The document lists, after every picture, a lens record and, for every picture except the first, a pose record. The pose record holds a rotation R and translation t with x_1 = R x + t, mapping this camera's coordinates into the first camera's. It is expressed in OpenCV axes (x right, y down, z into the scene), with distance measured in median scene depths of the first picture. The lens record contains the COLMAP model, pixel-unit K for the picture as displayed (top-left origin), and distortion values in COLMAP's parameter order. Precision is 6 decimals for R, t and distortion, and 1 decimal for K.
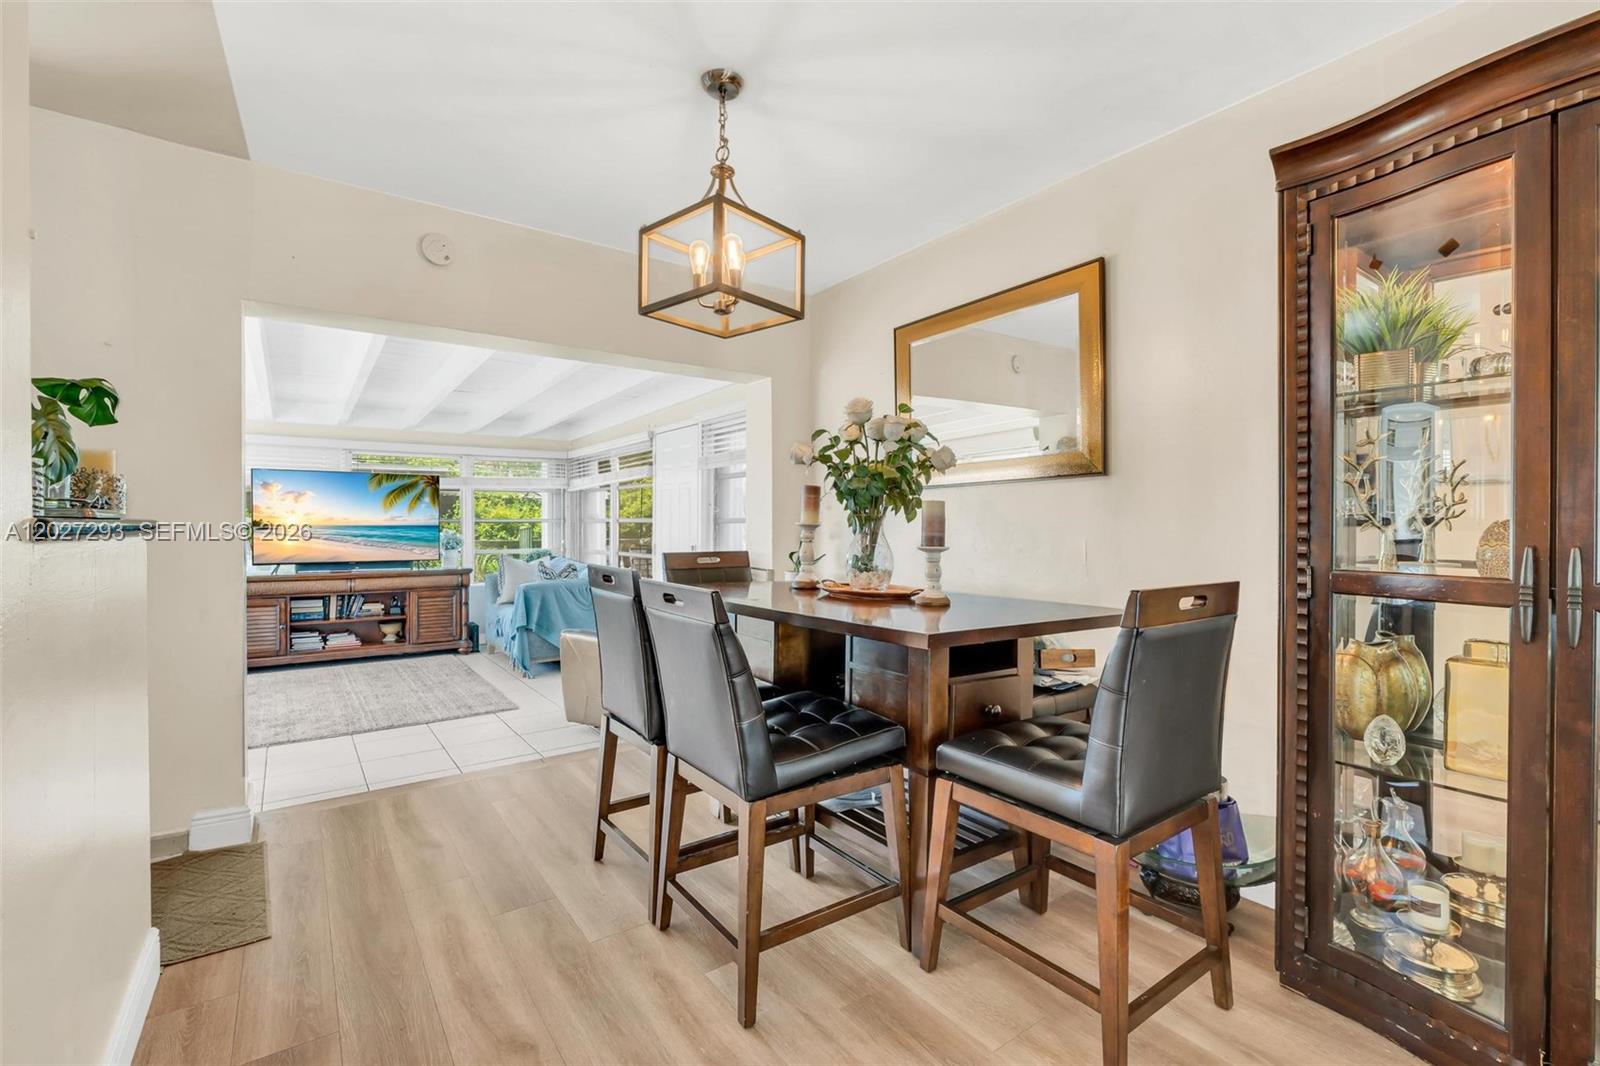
lens RADIAL K [[684.3, 0, 806.9], [0, 684.3, 532.0], [0, 0, 1]] dist [-0.001720, -0.000231]
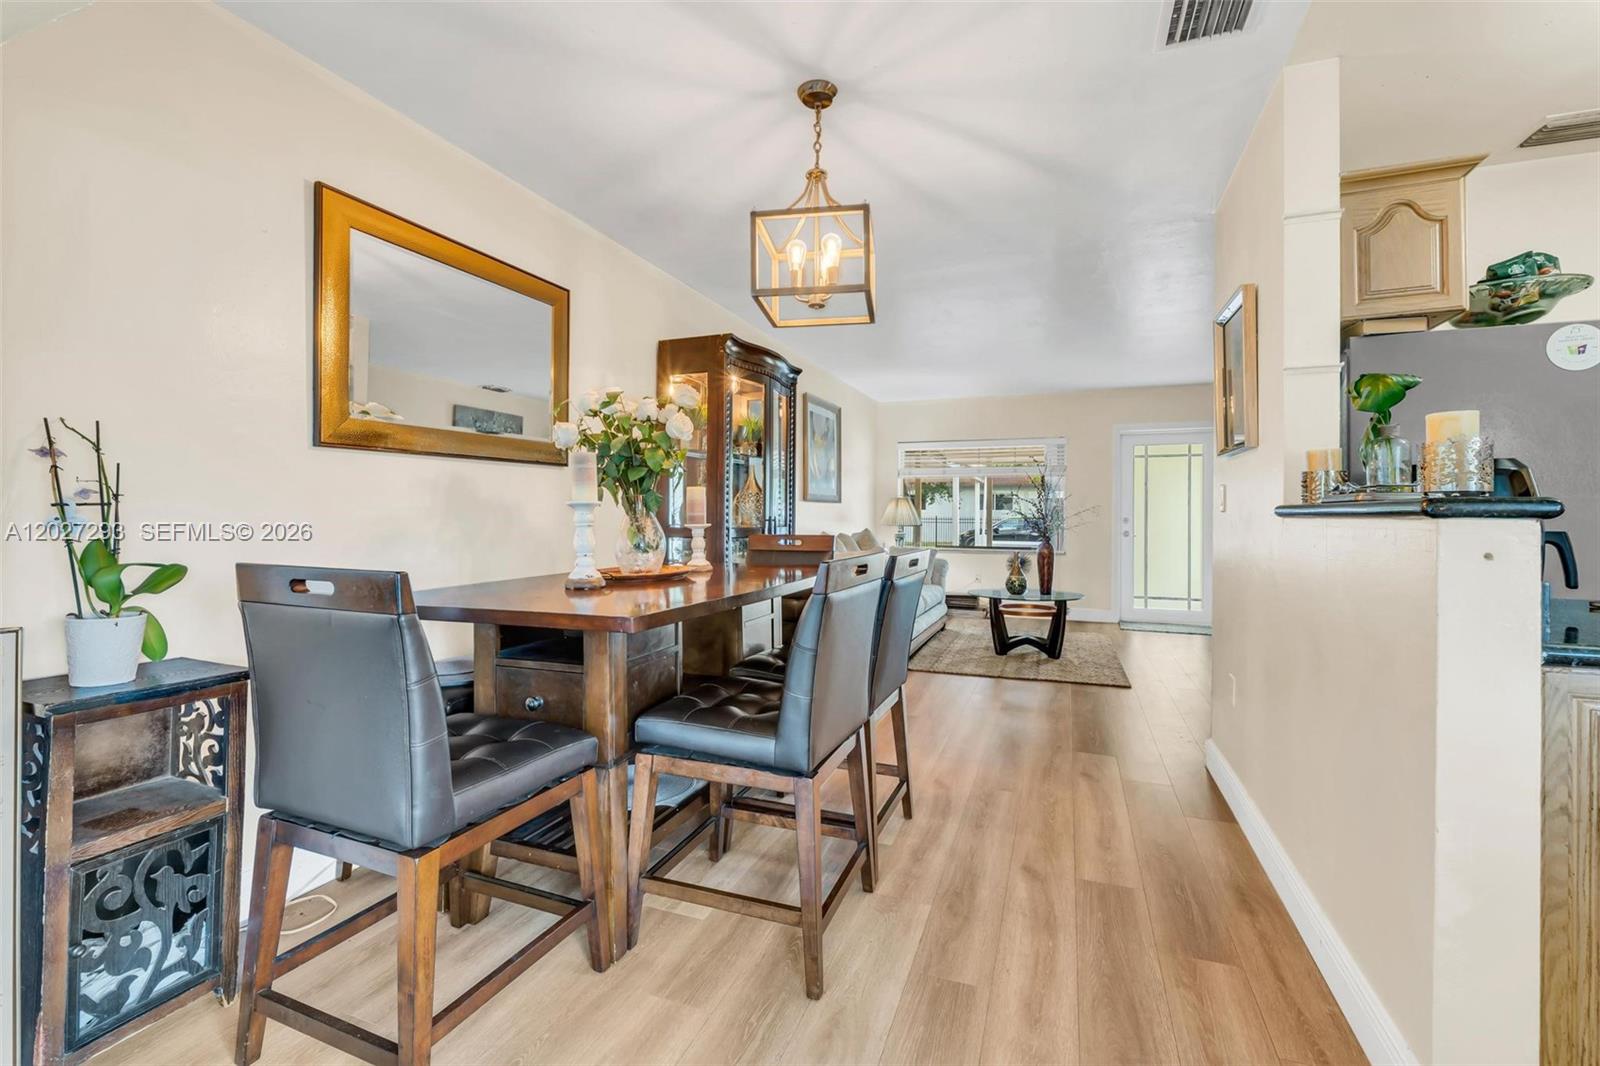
lens RADIAL K [[684.3, 0, 806.9], [0, 684.3, 532.0], [0, 0, 1]] dist [-0.001720, -0.000231]
pose [[-0.545247, -0.004968, 0.838261, -1.108681], [0.001344, 0.999976, 0.006800, 0.031534], [-0.838274, 0.004834, -0.545227, 1.770213]]
